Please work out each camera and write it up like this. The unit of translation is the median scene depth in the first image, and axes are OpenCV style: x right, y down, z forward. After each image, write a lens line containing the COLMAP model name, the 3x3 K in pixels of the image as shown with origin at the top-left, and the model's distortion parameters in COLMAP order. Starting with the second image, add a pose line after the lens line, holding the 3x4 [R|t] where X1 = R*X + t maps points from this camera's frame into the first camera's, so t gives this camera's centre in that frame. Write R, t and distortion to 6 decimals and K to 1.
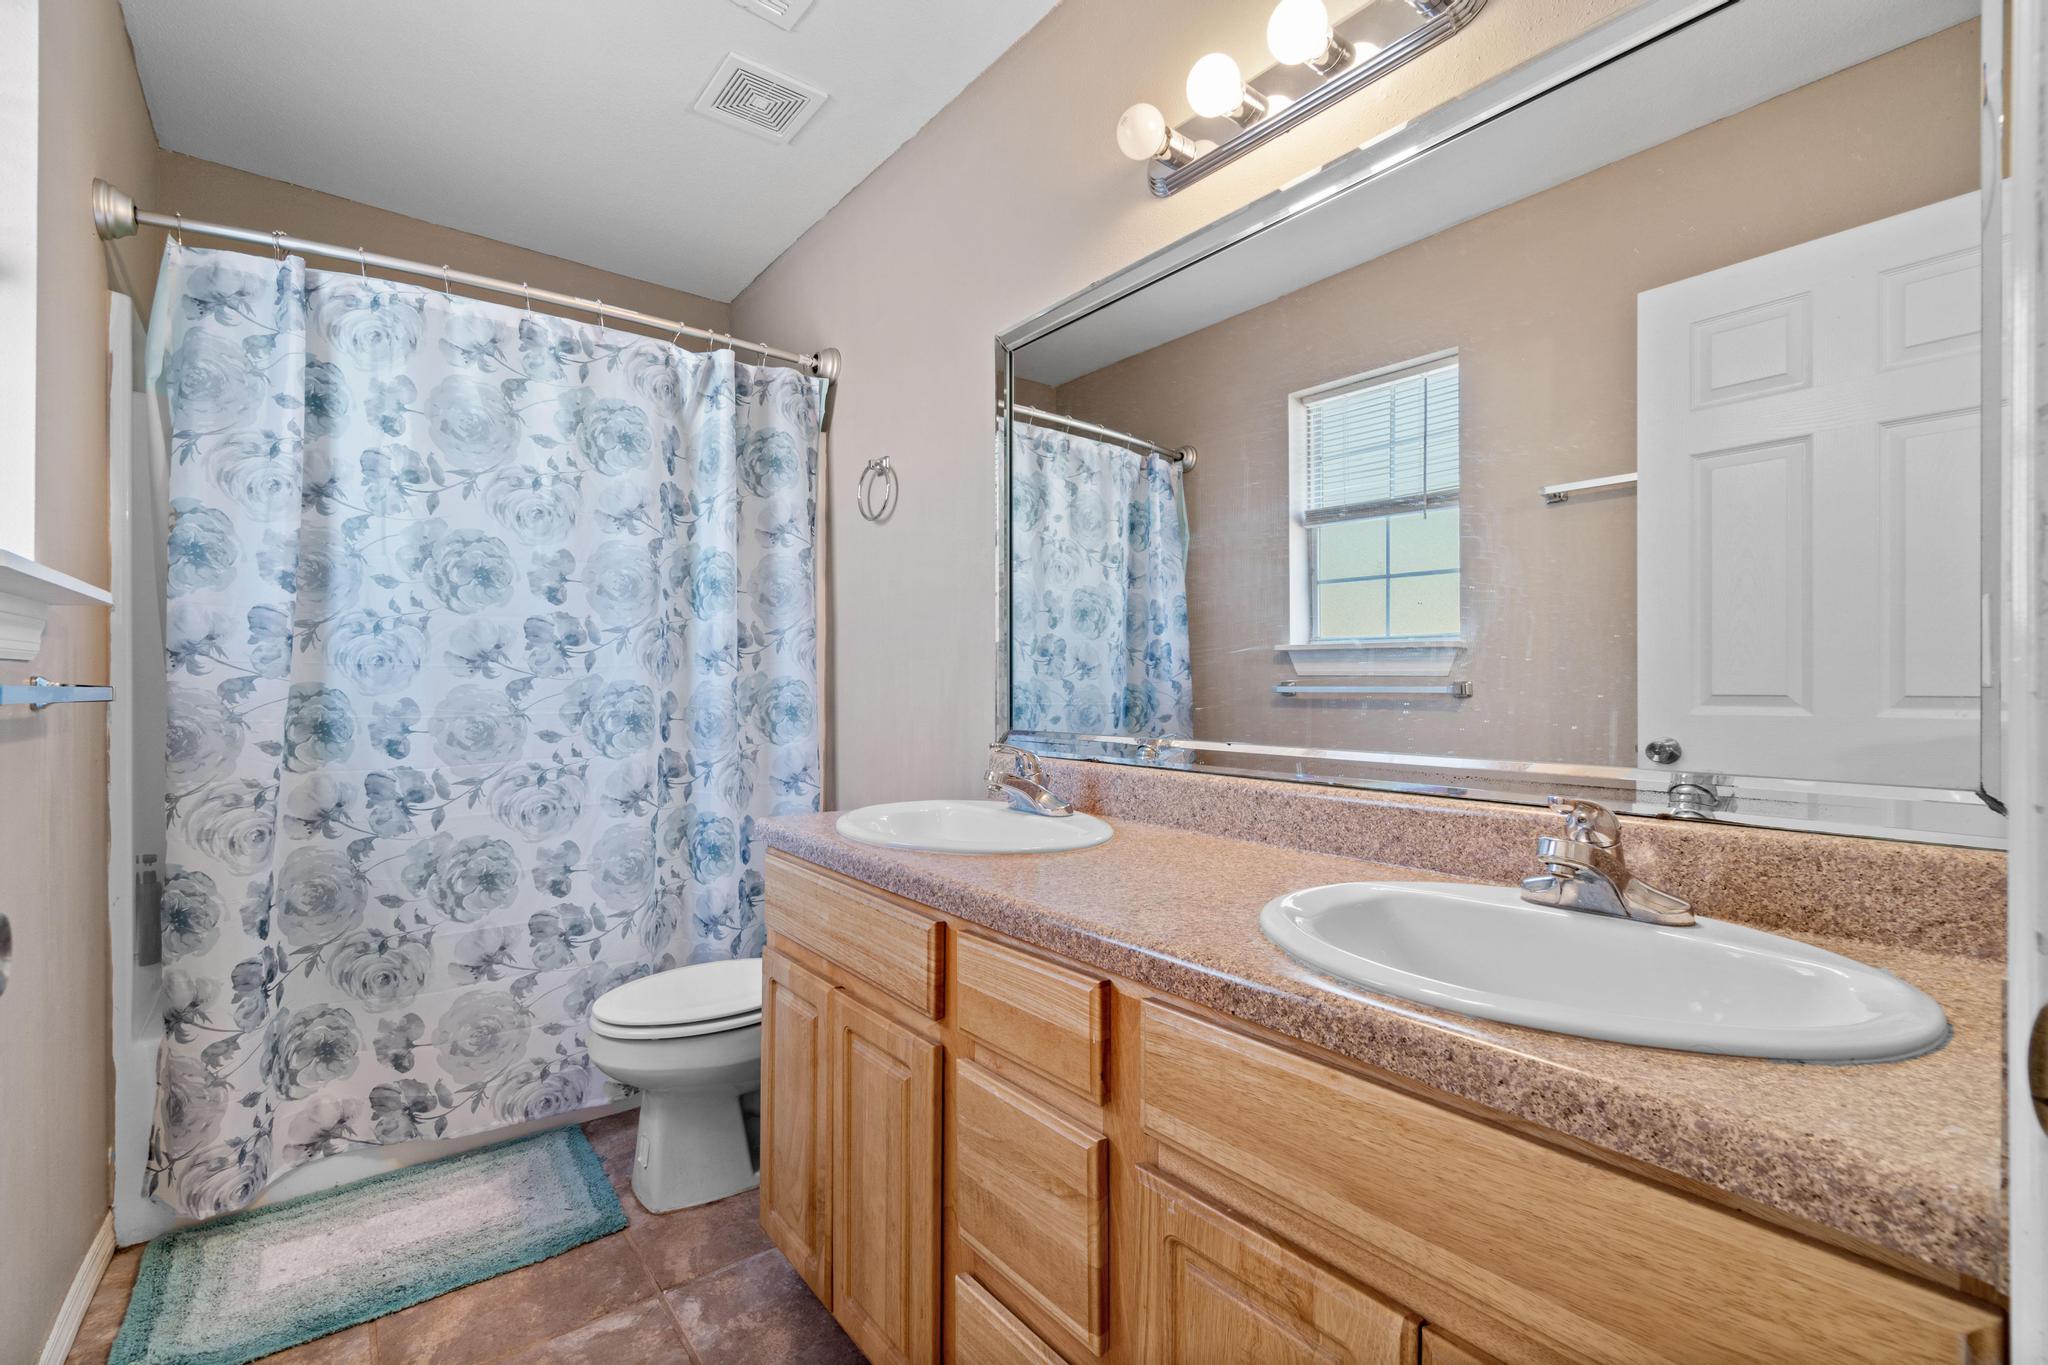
lens RADIAL K [[889.0, 0, 1026.2], [0, 889.0, 680.2], [0, 0, 1]] dist [0.000184, 0.000522]
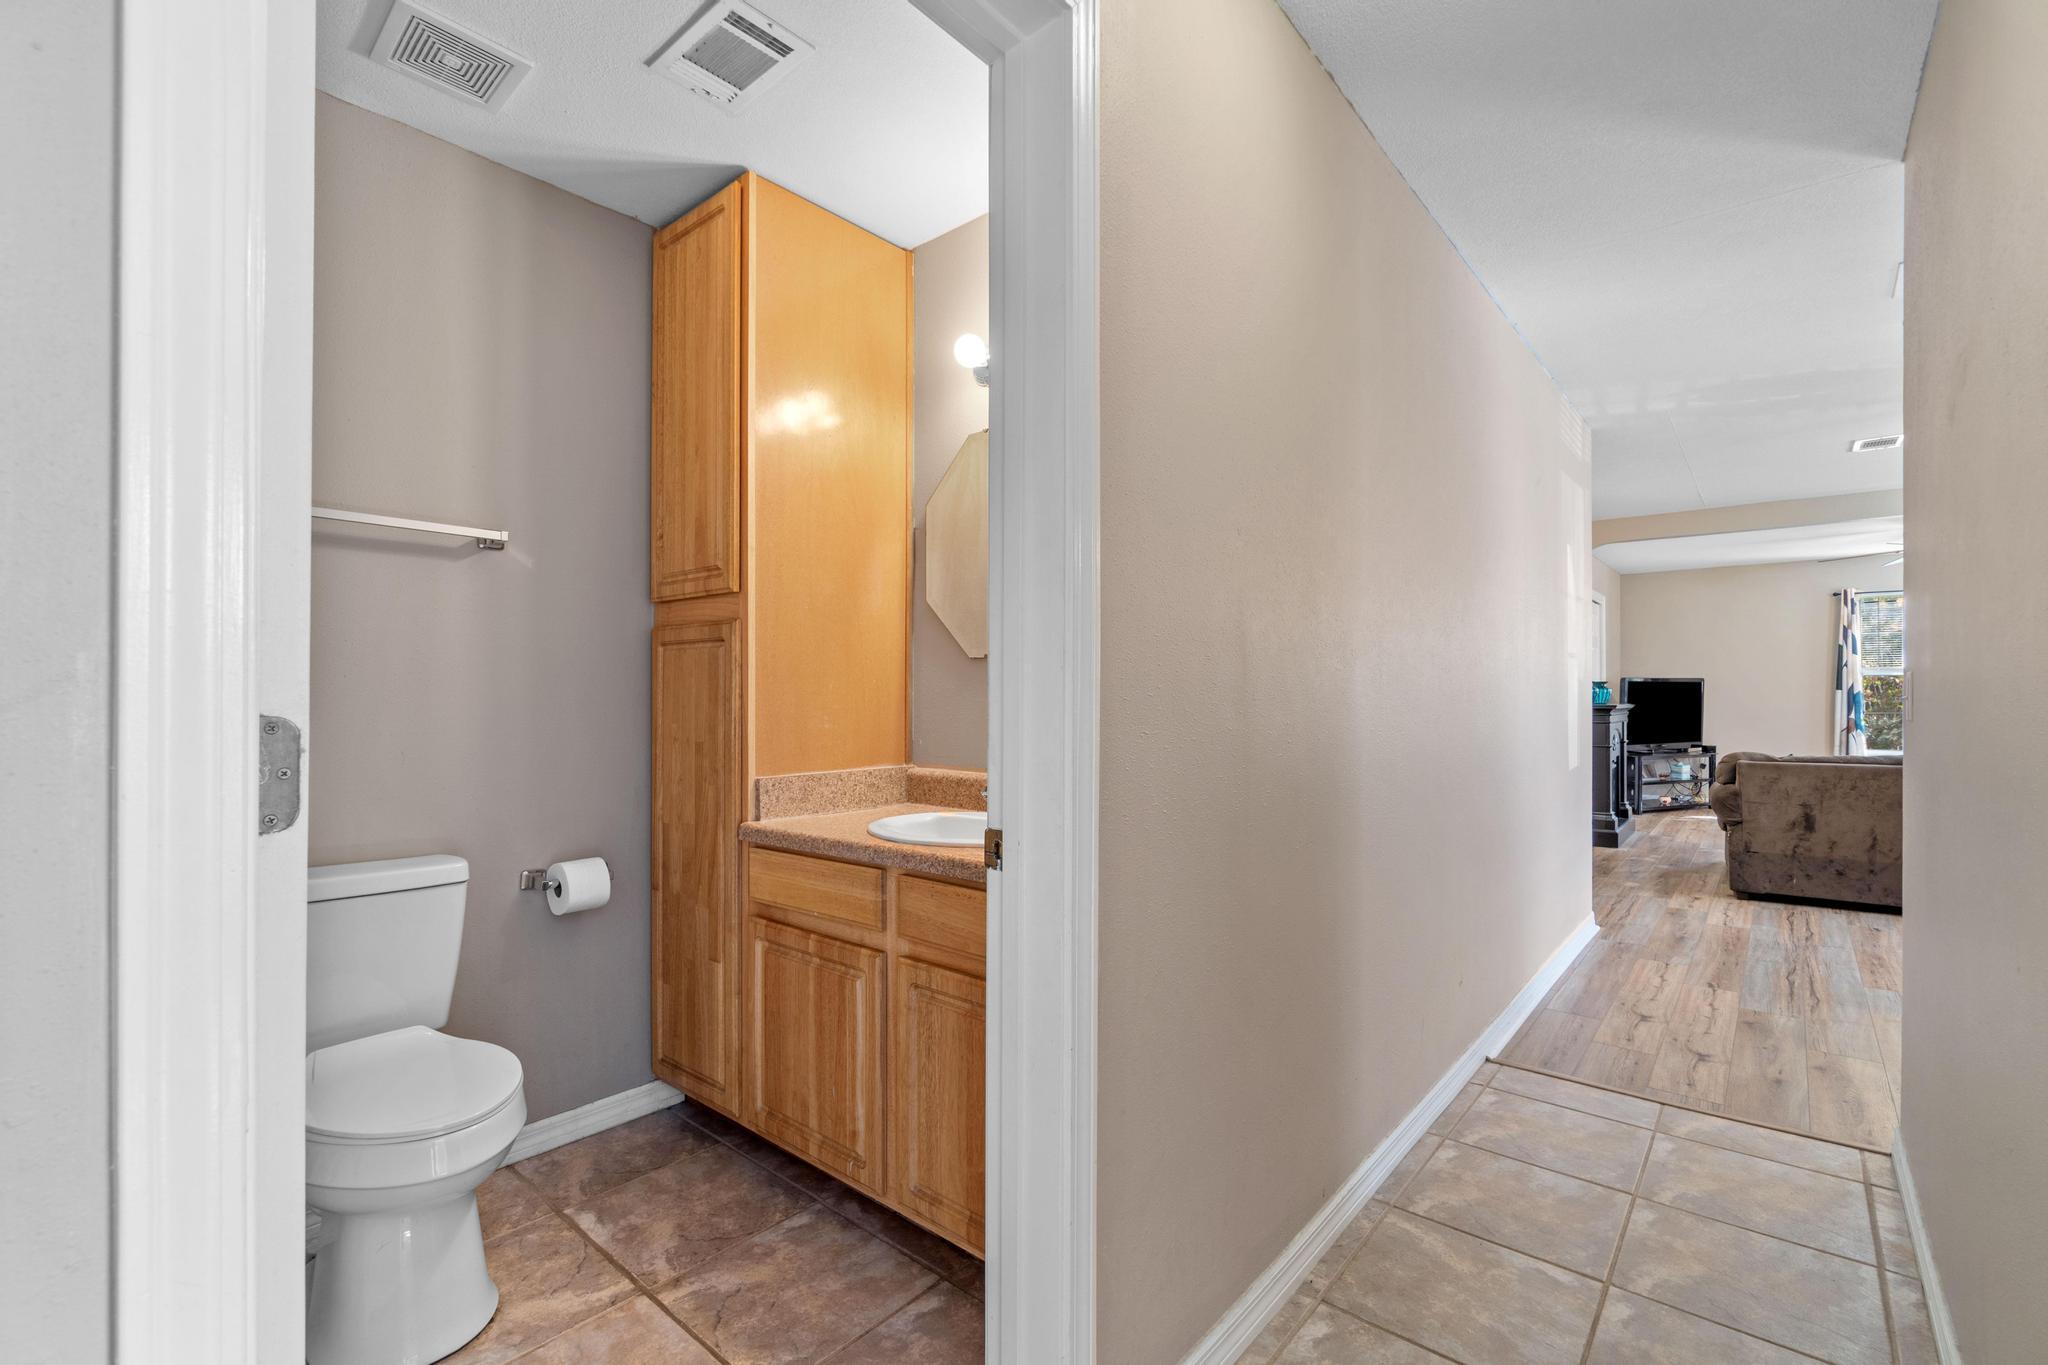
lens RADIAL K [[889.0, 0, 1019.1], [0, 889.0, 694.6], [0, 0, 1]] dist [0.000184, 0.000522]
pose [[0.983056, -0.002353, 0.183293, 0.140169], [0.001887, 0.999995, 0.002717, -0.108655], [-0.183298, -0.002325, 0.983055, -1.786659]]
